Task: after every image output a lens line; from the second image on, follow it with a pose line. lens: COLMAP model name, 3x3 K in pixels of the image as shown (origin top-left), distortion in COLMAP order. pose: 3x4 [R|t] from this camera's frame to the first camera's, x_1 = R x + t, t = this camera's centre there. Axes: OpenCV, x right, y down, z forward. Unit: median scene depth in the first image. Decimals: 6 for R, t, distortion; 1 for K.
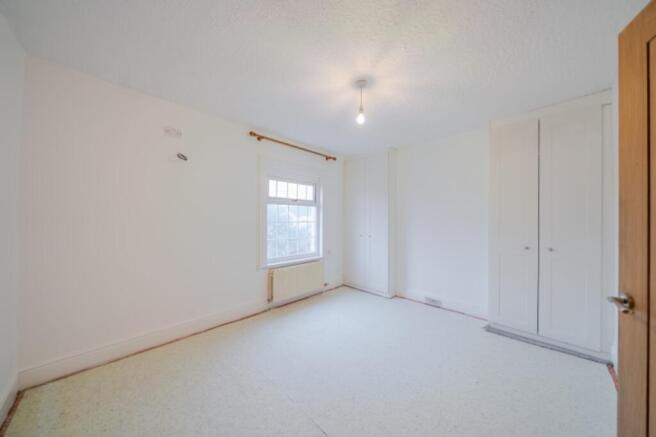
lens RADIAL K [[229.0, 0, 332.7], [0, 229.0, 217.8], [0, 0, 1]] dist [-0.002605, -0.000034]
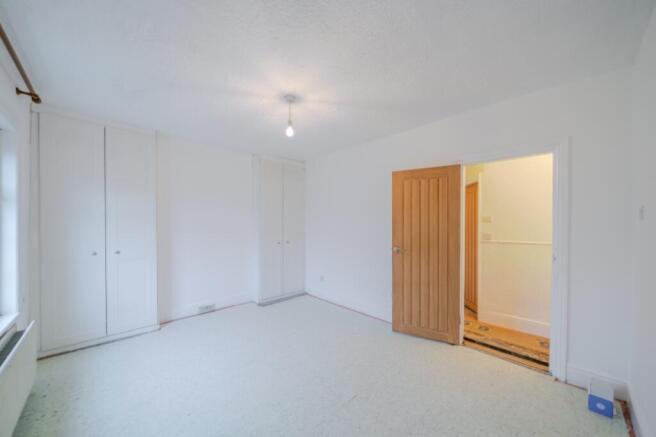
lens RADIAL K [[229.0, 0, 329.2], [0, 229.0, 221.0], [0, 0, 1]] dist [-0.002605, -0.000034]
pose [[0.053663, -0.002153, 0.998557, -0.535407], [0.001341, 0.999997, 0.002084, -0.014778], [-0.998558, 0.001227, 0.053666, 0.422792]]
